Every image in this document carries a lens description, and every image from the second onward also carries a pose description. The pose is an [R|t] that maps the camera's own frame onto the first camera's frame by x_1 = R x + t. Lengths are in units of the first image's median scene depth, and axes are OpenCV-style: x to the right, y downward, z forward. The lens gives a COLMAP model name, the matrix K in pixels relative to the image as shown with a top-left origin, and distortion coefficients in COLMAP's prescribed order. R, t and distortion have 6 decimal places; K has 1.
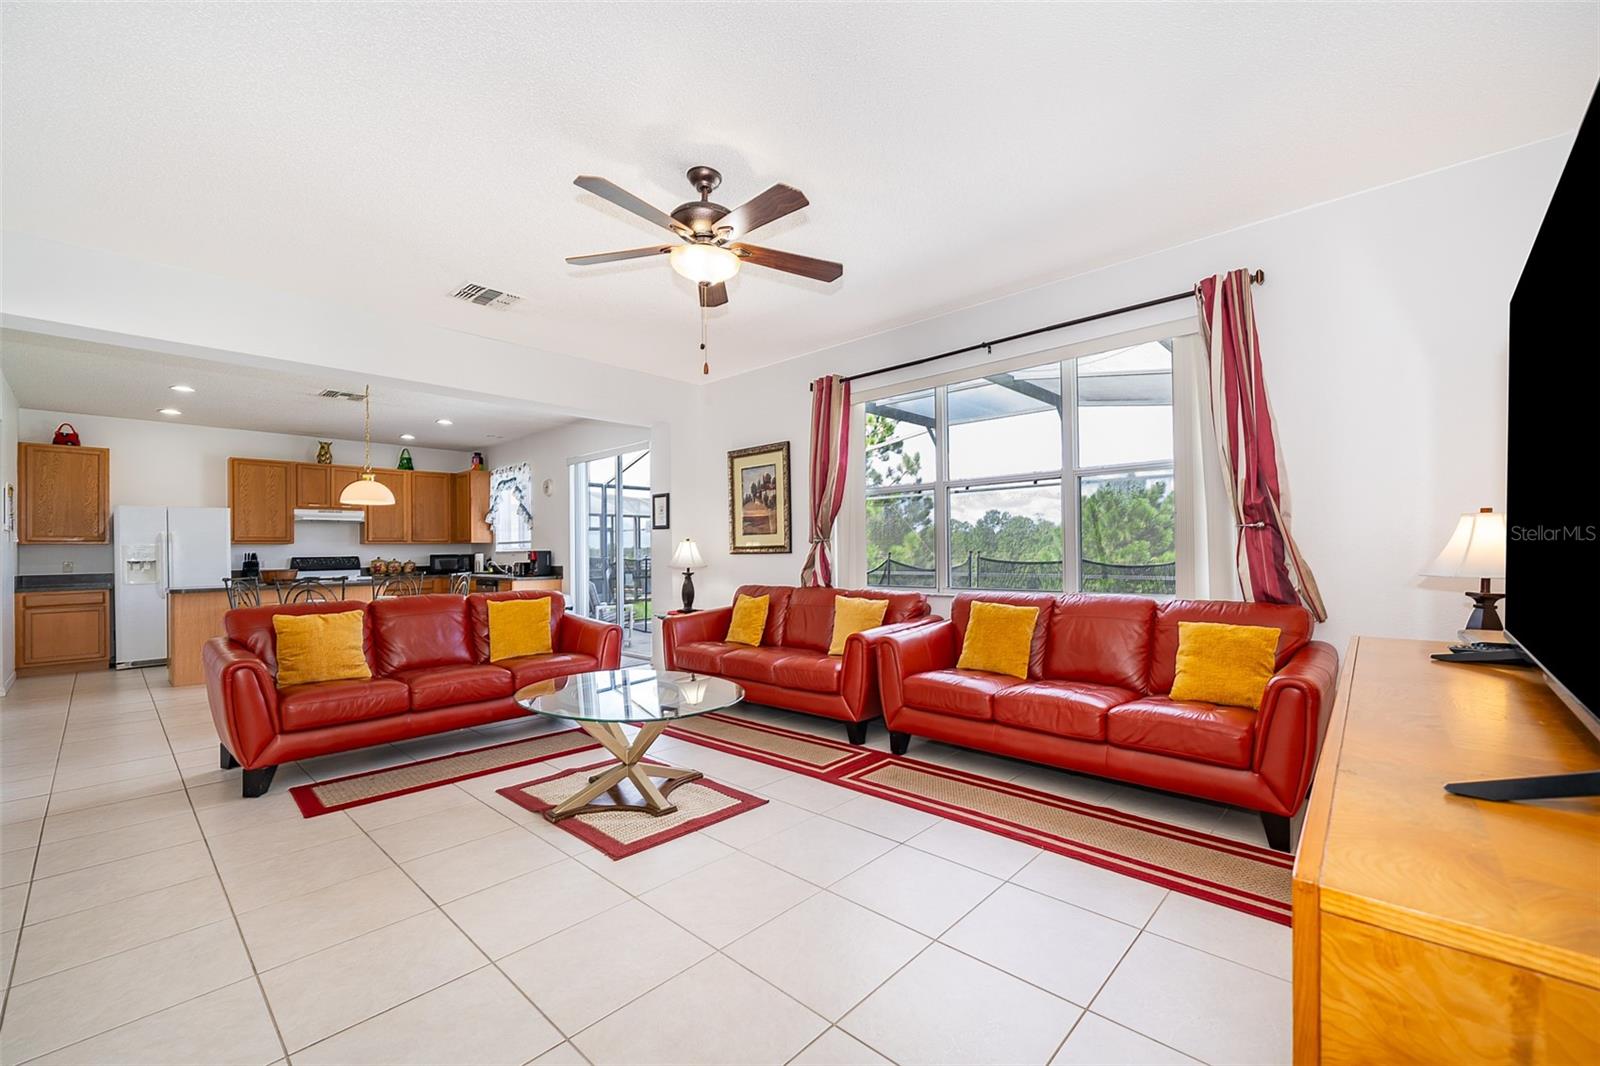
lens RADIAL K [[647.5, 0, 855.7], [0, 647.5, 546.6], [0, 0, 1]] dist [-0.004329, 0.000215]
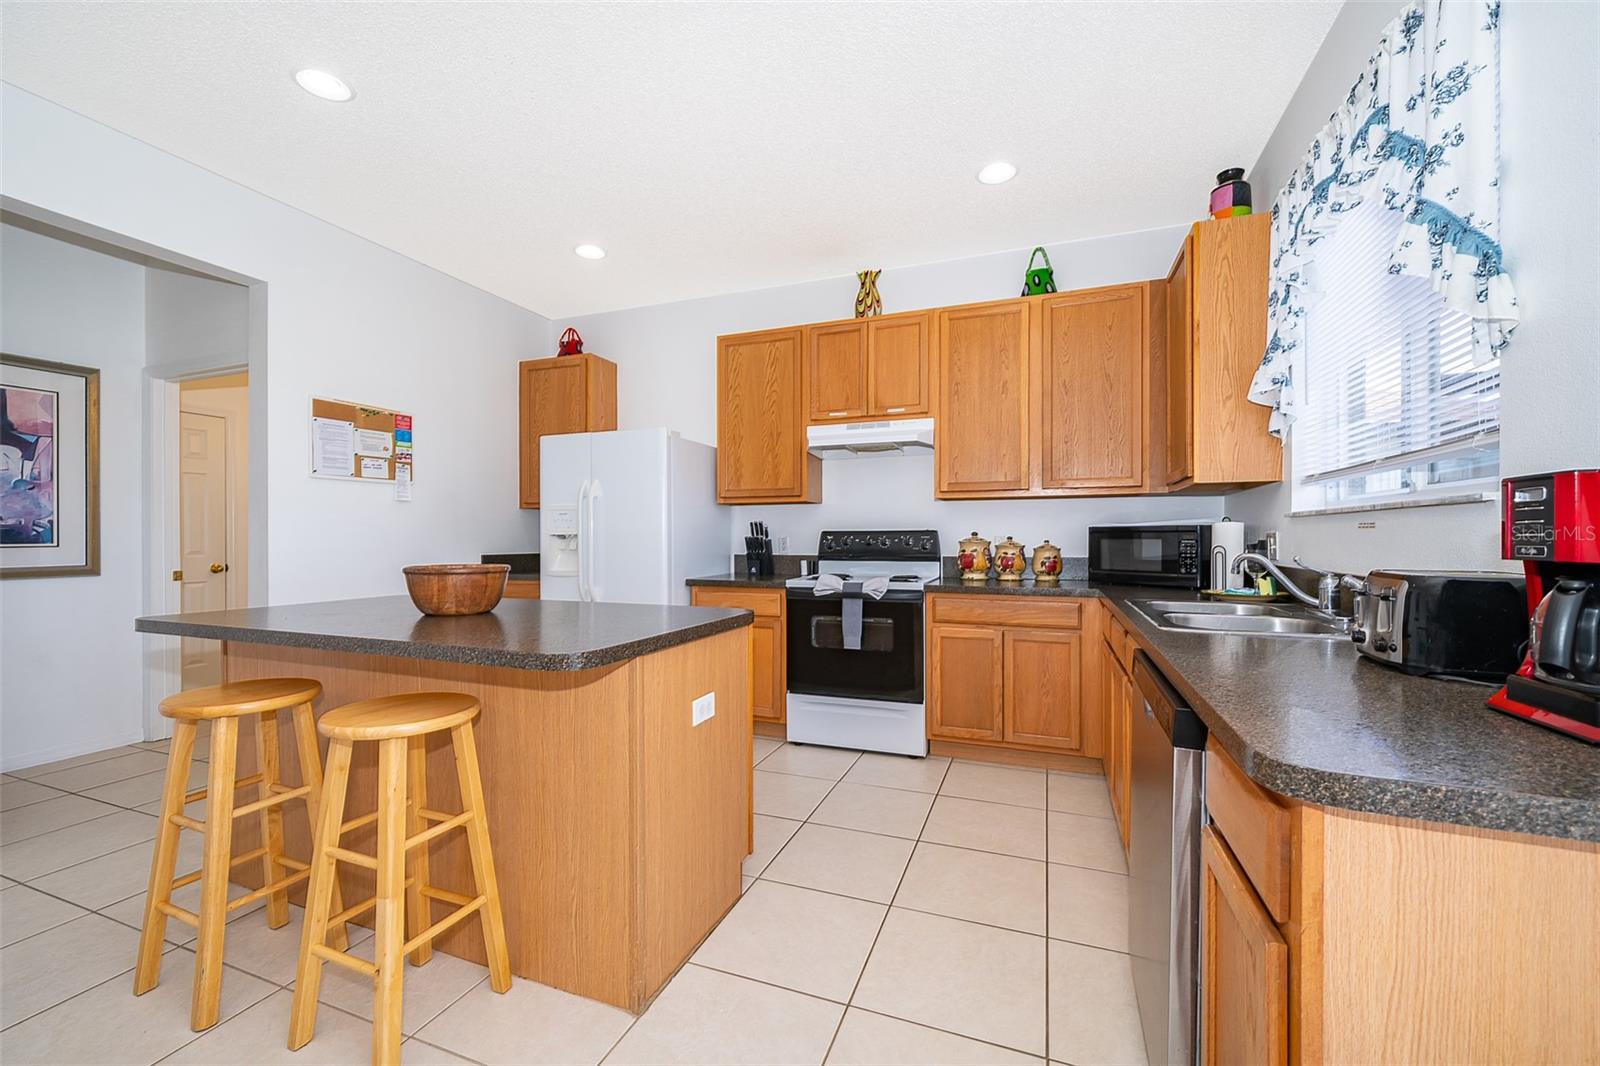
lens RADIAL K [[647.5, 0, 793.7], [0, 647.5, 540.9], [0, 0, 1]] dist [-0.004329, 0.000215]
pose [[0.323485, 0.018280, -0.946057, -0.439868], [0.002702, 0.999791, 0.020242, 0.014654], [0.946229, -0.009104, 0.323368, 0.850731]]
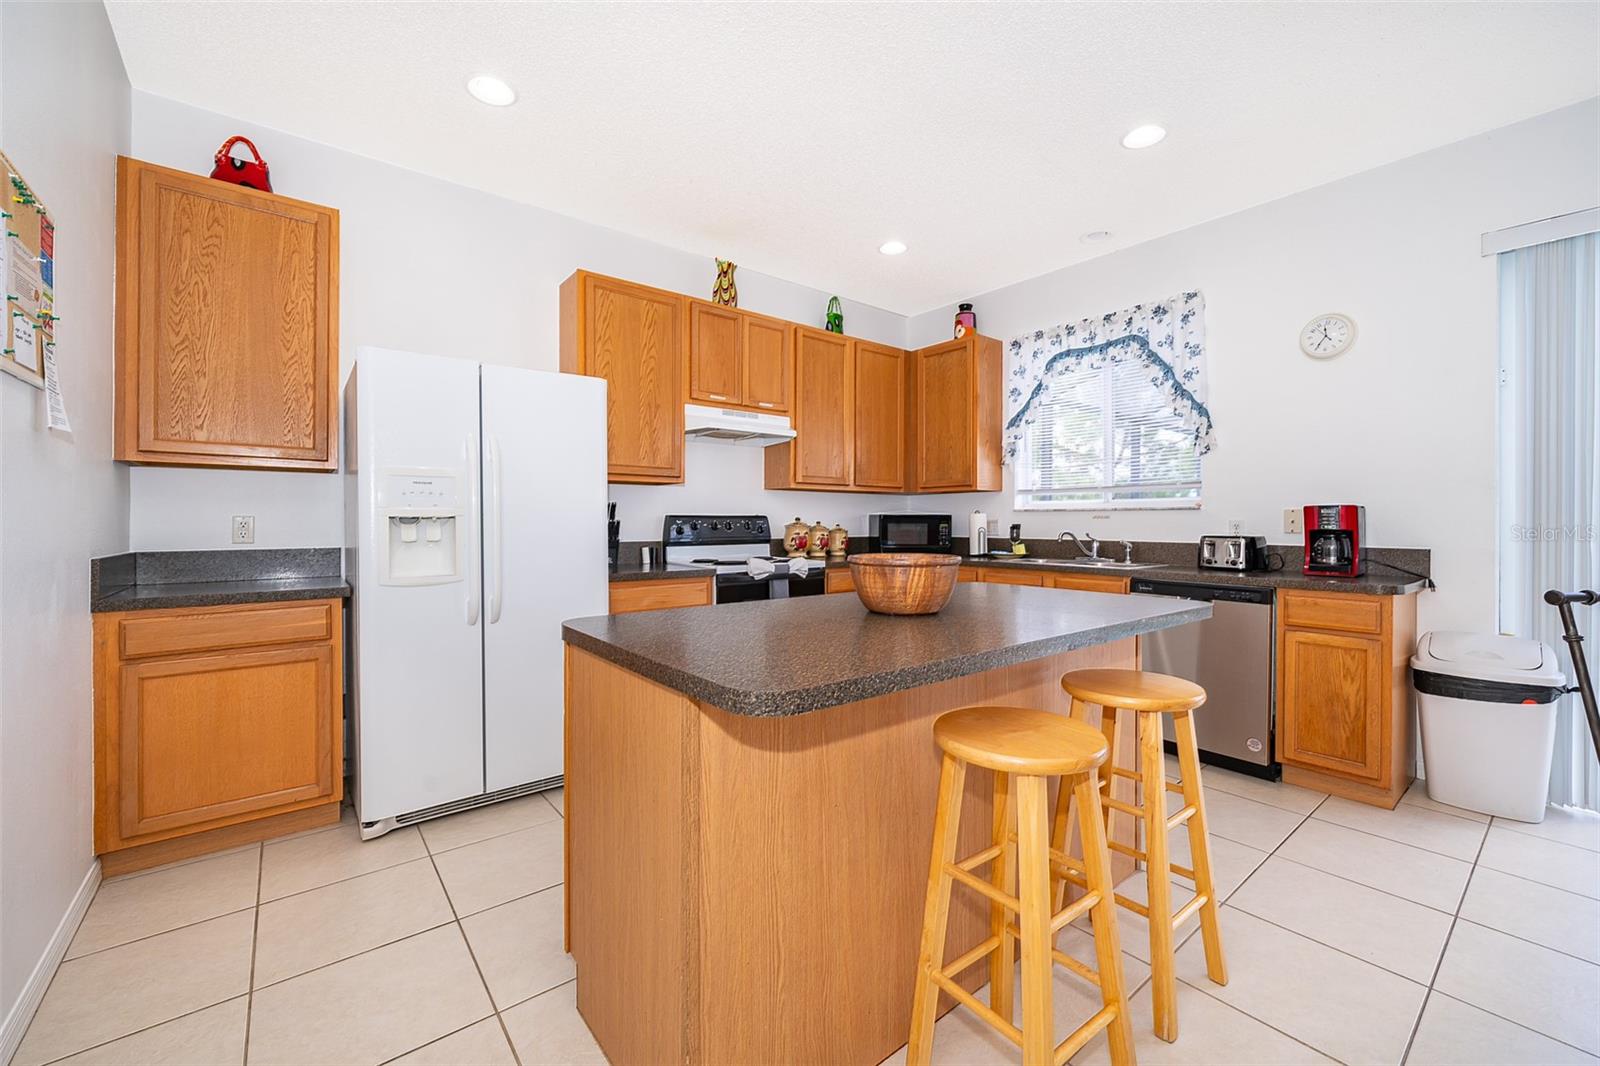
lens RADIAL K [[647.5, 0, 810.8], [0, 647.5, 522.2], [0, 0, 1]] dist [-0.004329, 0.000215]
pose [[0.983987, 0.015867, -0.177532, -0.717912], [-0.014213, 0.999843, 0.010584, 0.015941], [0.177672, -0.007891, 0.984058, 0.594177]]
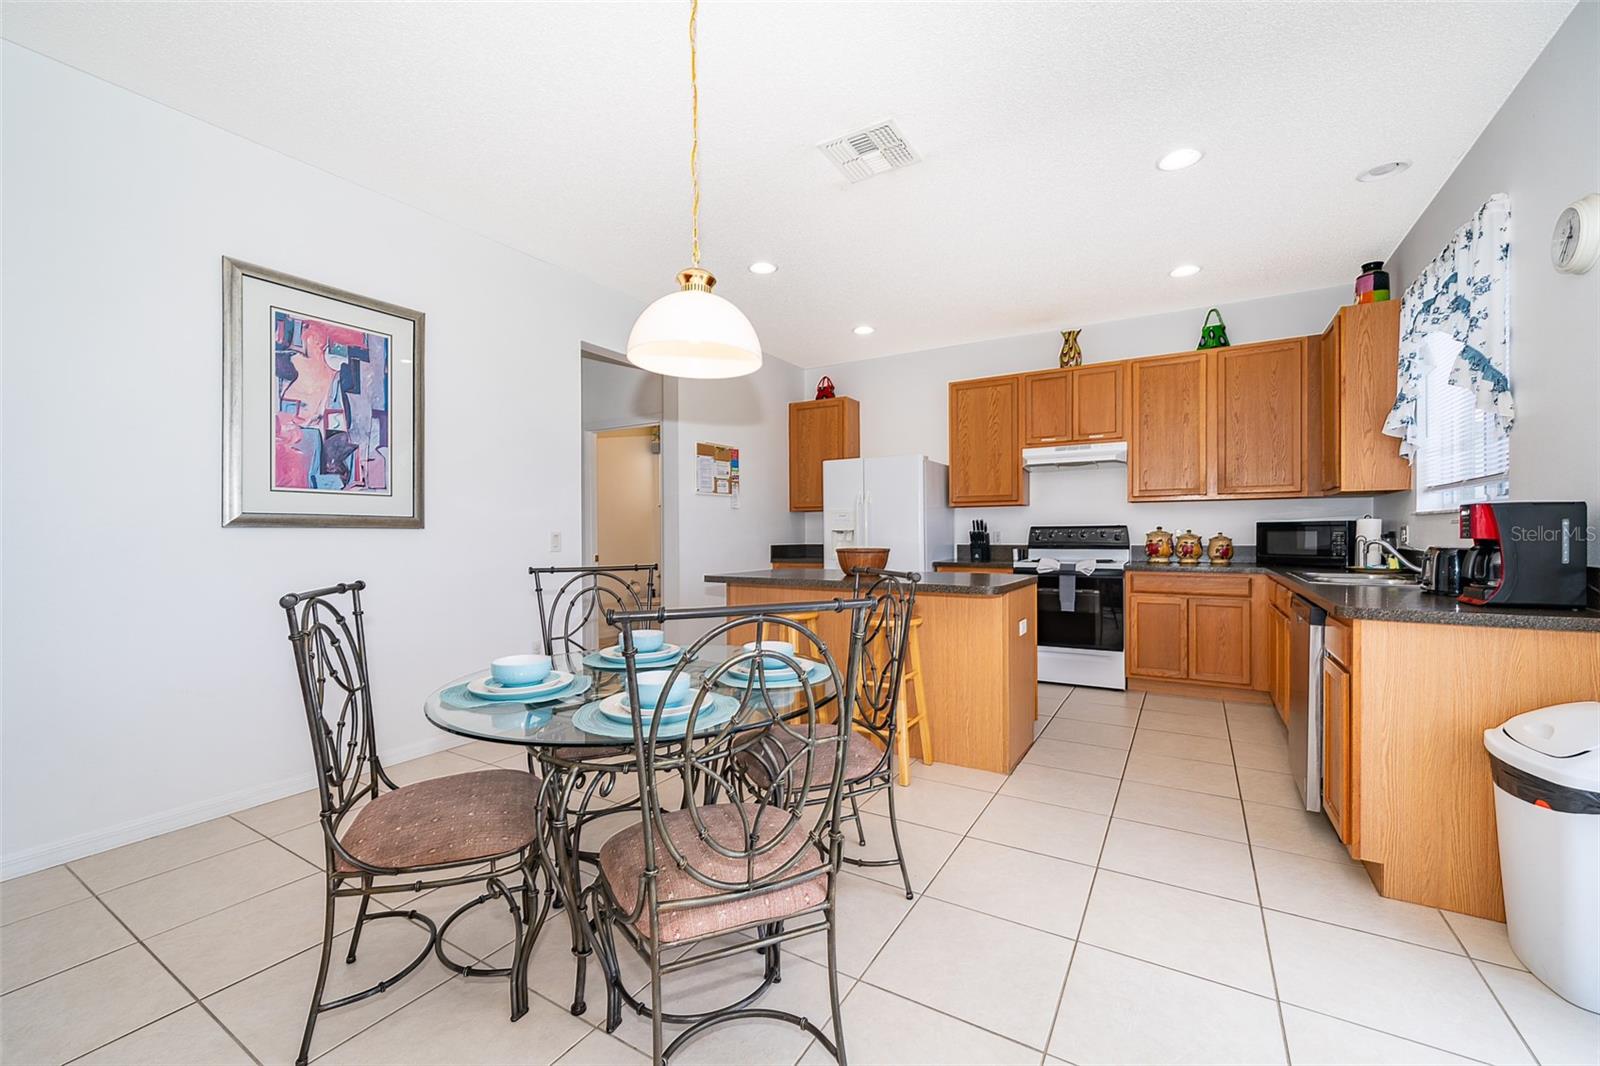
lens RADIAL K [[647.5, 0, 792.3], [0, 647.5, 539.0], [0, 0, 1]] dist [-0.004329, 0.000215]
pose [[0.147239, 0.022298, -0.988850, -0.289273], [0.010642, 0.999652, 0.024126, 0.011313], [0.989044, -0.014076, 0.146950, 0.696431]]
